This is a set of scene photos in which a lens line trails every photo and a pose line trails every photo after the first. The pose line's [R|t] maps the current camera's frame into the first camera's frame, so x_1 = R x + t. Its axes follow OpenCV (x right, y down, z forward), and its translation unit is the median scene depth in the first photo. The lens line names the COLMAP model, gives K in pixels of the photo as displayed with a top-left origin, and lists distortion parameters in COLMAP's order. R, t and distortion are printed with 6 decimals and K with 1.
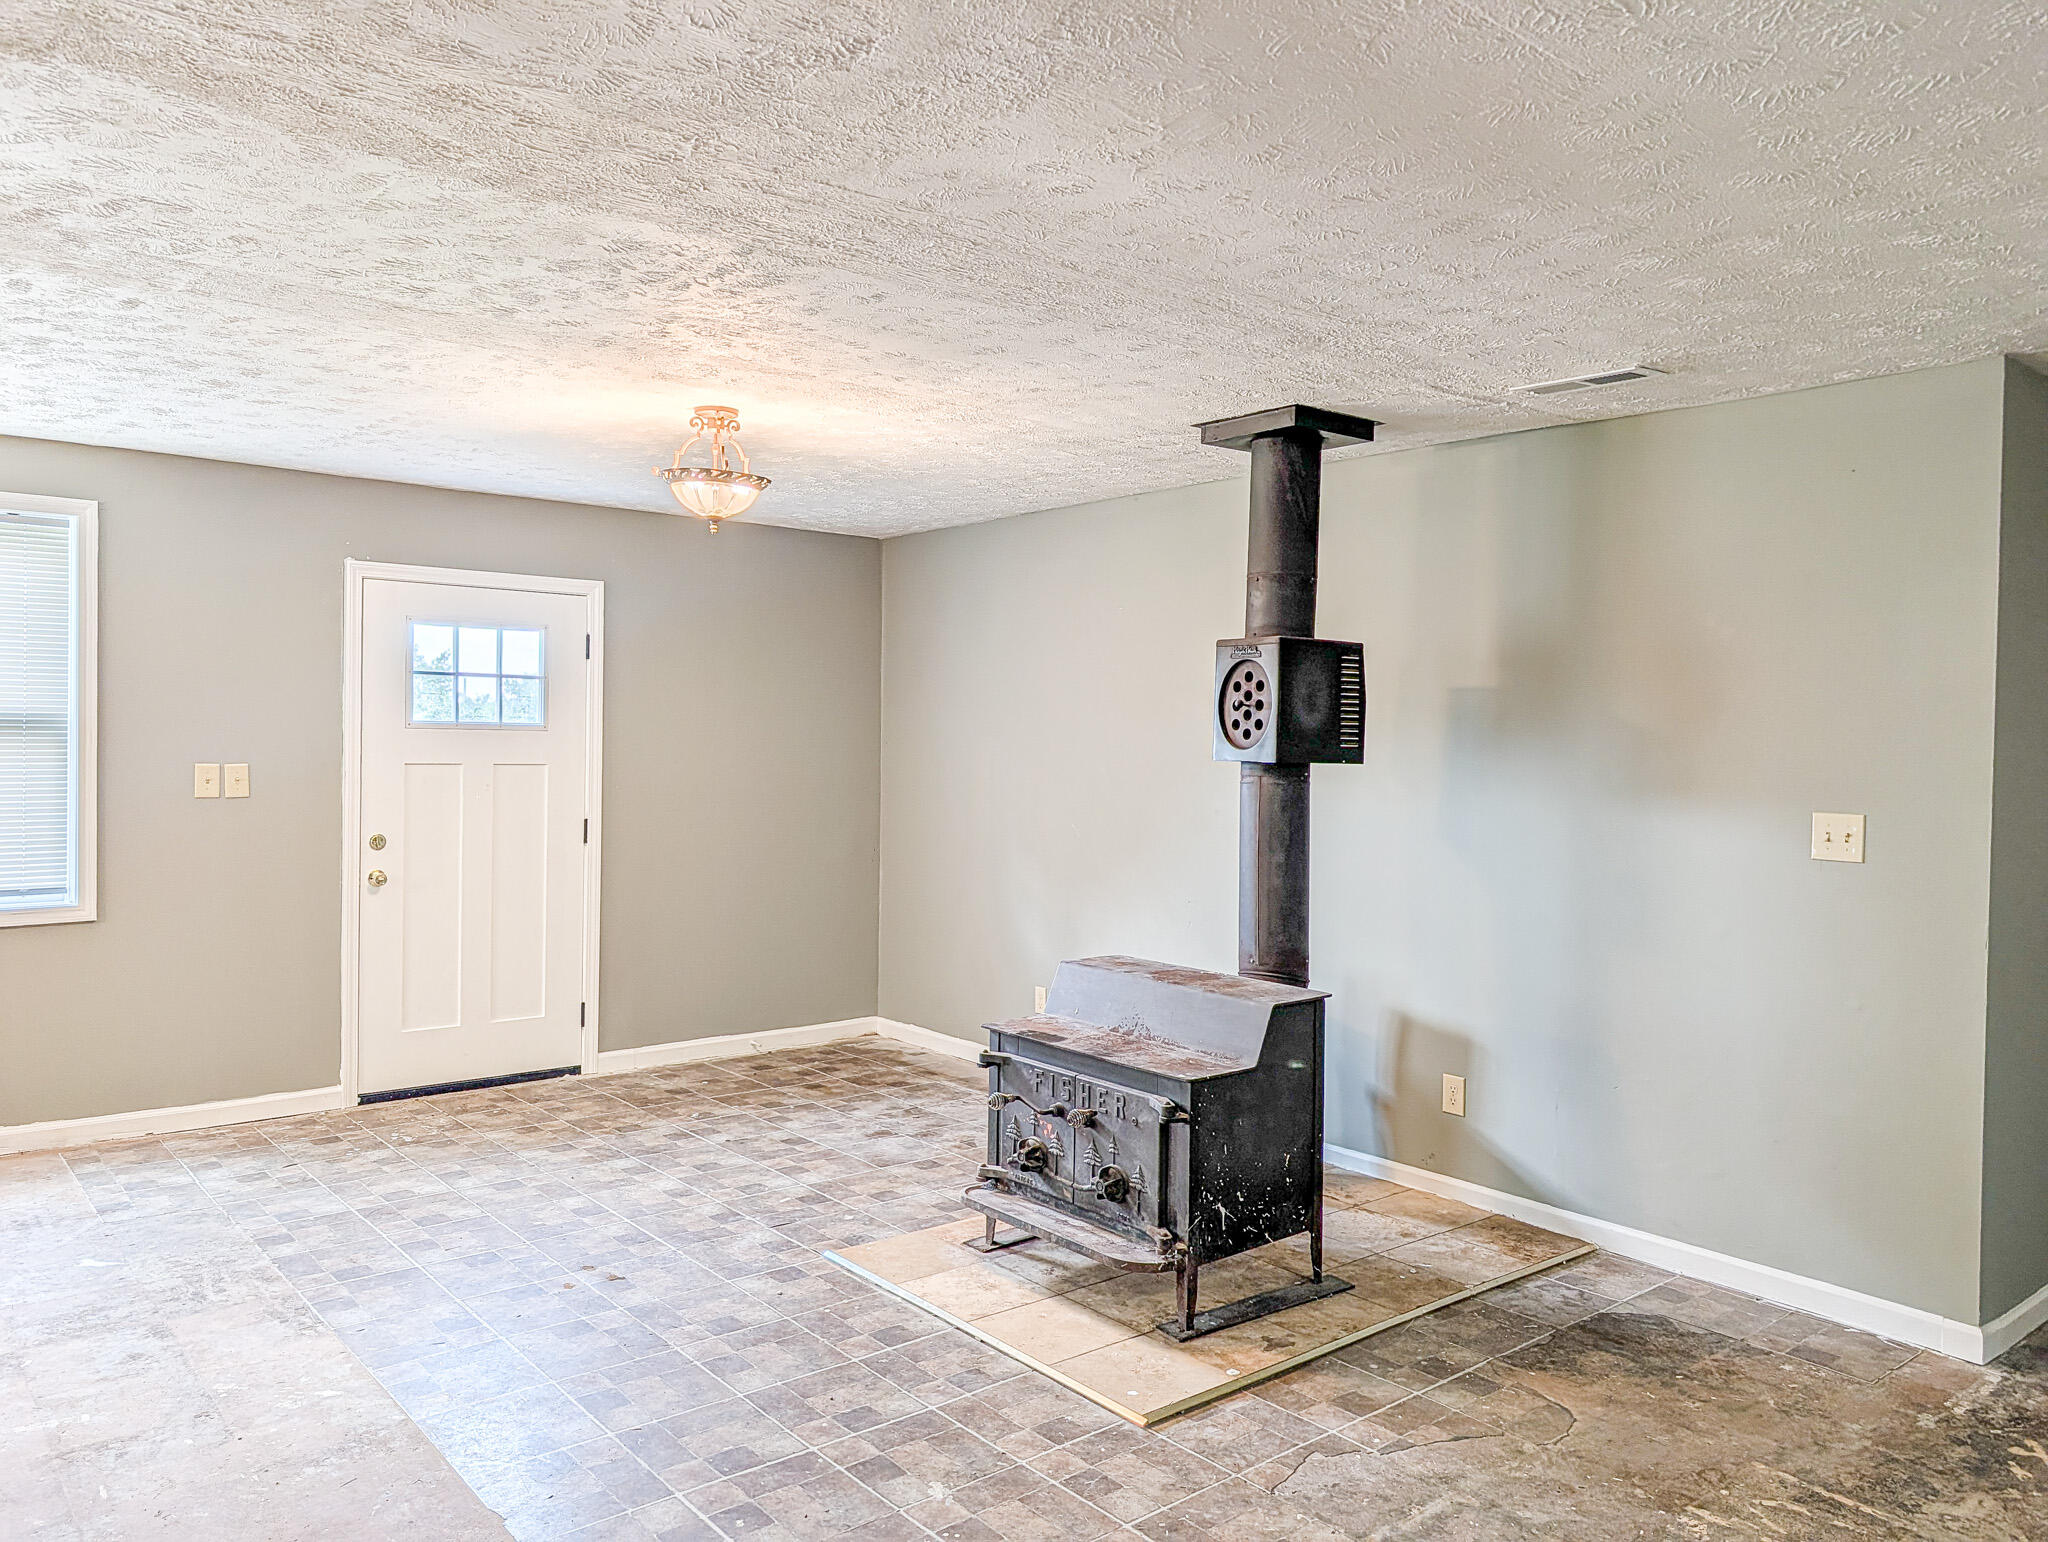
lens RADIAL K [[1460.6, 0, 1030.5], [0, 1460.6, 779.7], [0, 0, 1]] dist [0.039858, -0.064357]
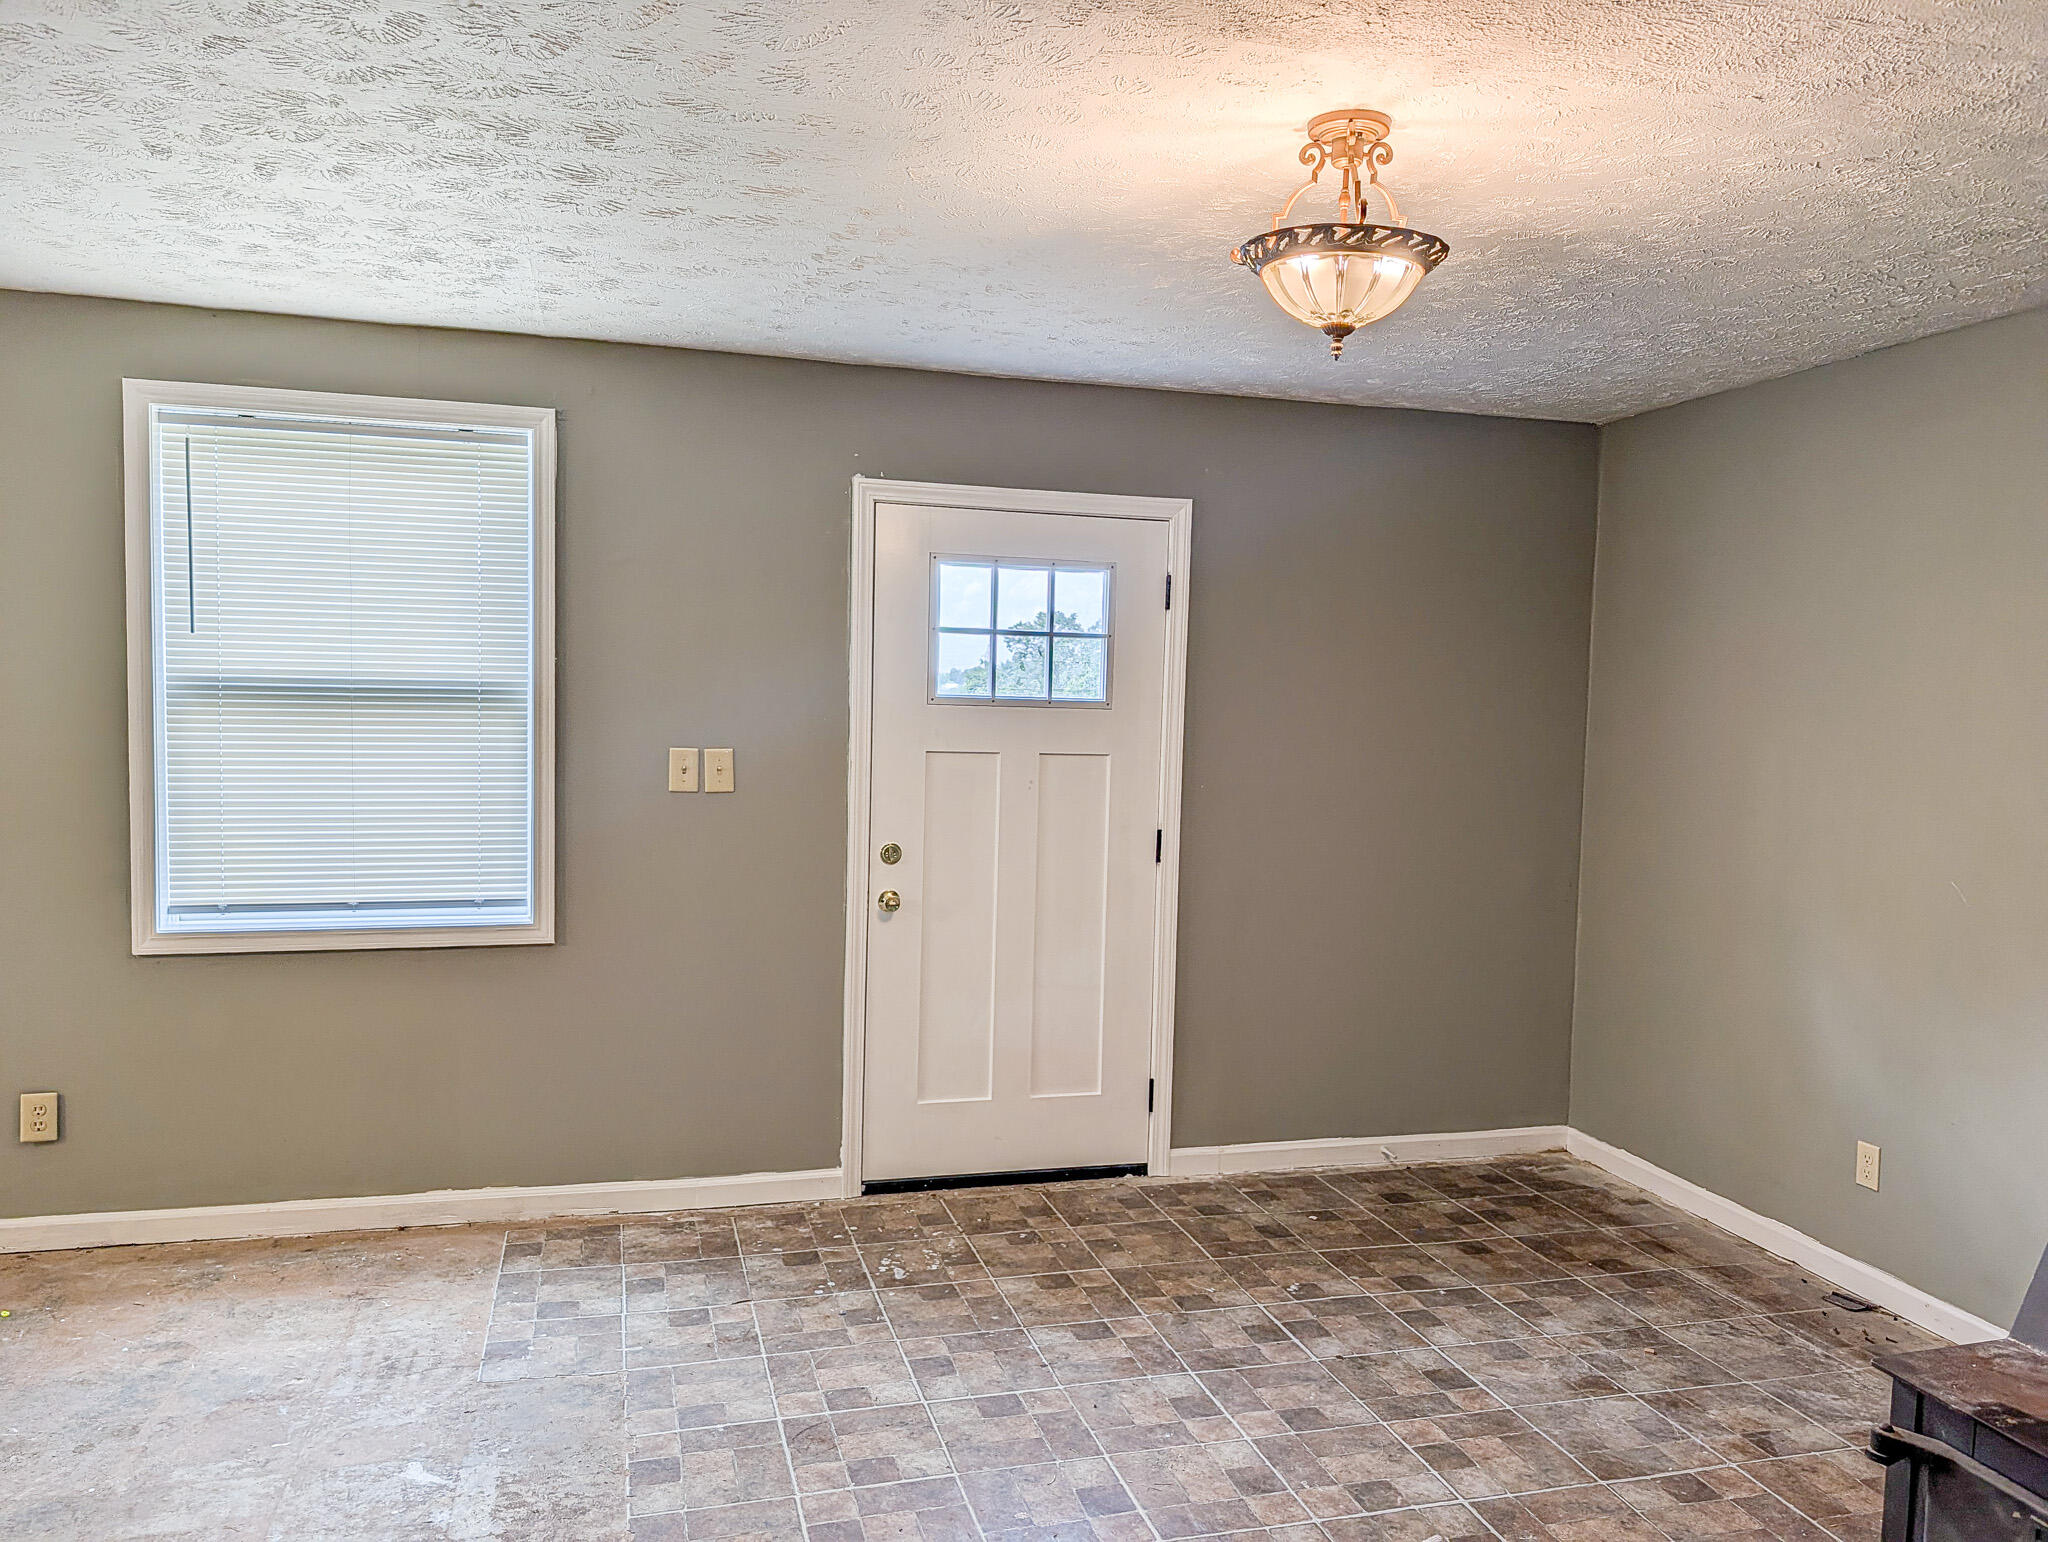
lens RADIAL K [[1460.6, 0, 1030.5], [0, 1460.6, 779.7], [0, 0, 1]] dist [0.039858, -0.064357]
pose [[0.908076, 0.032808, -0.417519, -0.068419], [-0.023441, 0.999346, 0.027545, -0.018834], [0.418150, -0.015226, 0.908250, 0.358488]]
